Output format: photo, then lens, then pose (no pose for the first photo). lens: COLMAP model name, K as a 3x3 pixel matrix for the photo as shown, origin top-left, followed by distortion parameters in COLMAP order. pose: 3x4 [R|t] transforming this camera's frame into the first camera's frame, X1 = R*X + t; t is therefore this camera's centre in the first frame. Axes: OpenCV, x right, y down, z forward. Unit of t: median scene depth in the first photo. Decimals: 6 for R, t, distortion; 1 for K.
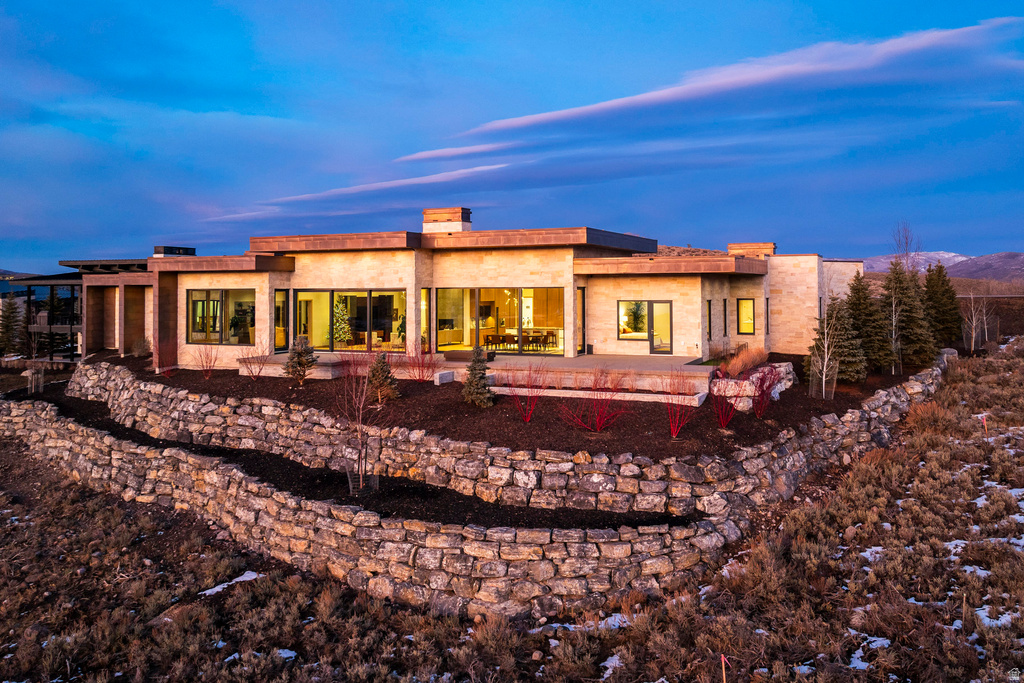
lens RADIAL K [[830.6, 0, 560.9], [0, 830.6, 291.1], [0, 0, 1]] dist [-0.032626, -0.060340]
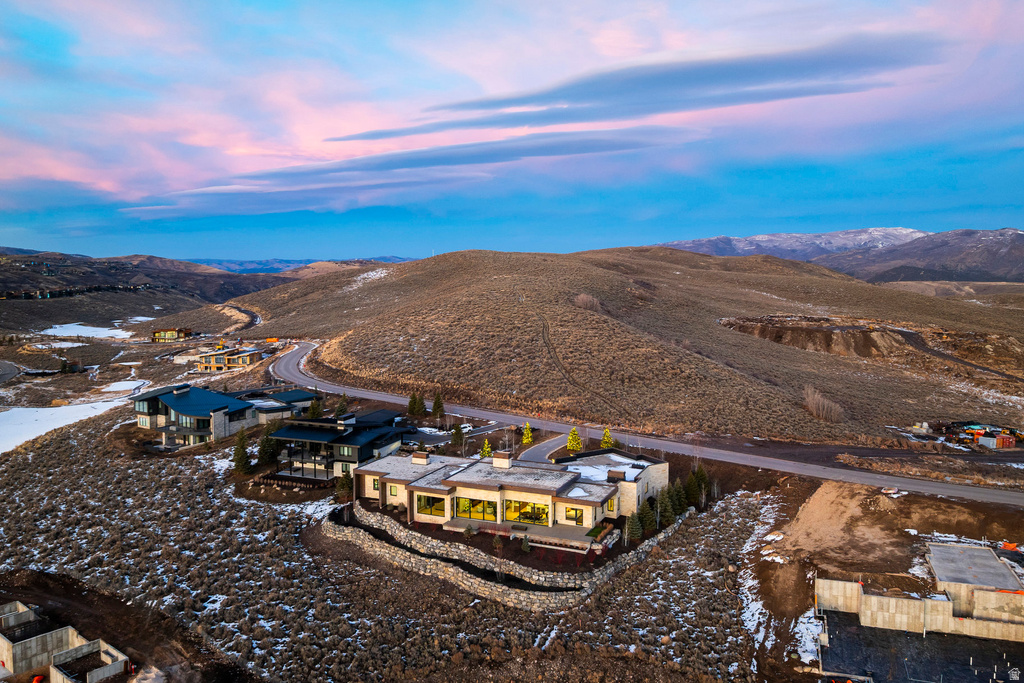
lens RADIAL K [[811.1, 0, 496.9], [0, 811.1, 338.6], [0, 0, 1]] dist [-0.035189, -0.006784]
pose [[0.999407, -0.000775, -0.034424, -0.096874], [0.004072, 0.995393, 0.095788, -1.045545], [0.034191, -0.095872, 0.994806, -2.257457]]
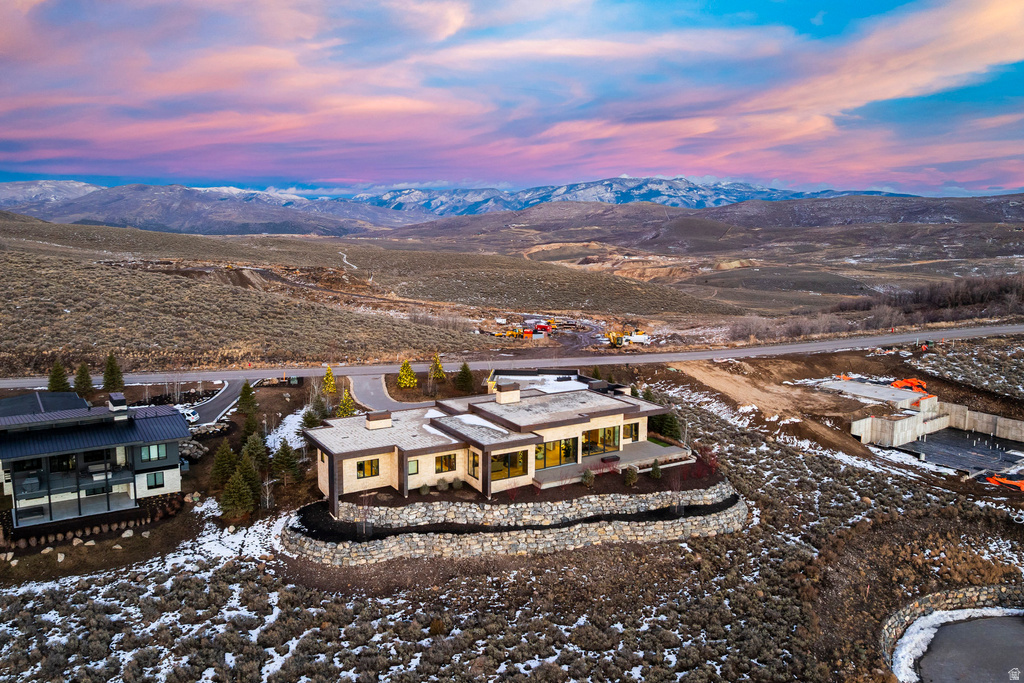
lens RADIAL K [[811.1, 0, 496.9], [0, 811.1, 338.6], [0, 0, 1]] dist [-0.035189, -0.006784]
pose [[0.596487, -0.114377, 0.794431, -2.554448], [-0.007012, 0.989014, 0.147657, -0.746140], [-0.802592, -0.093646, 0.589132, -0.216960]]
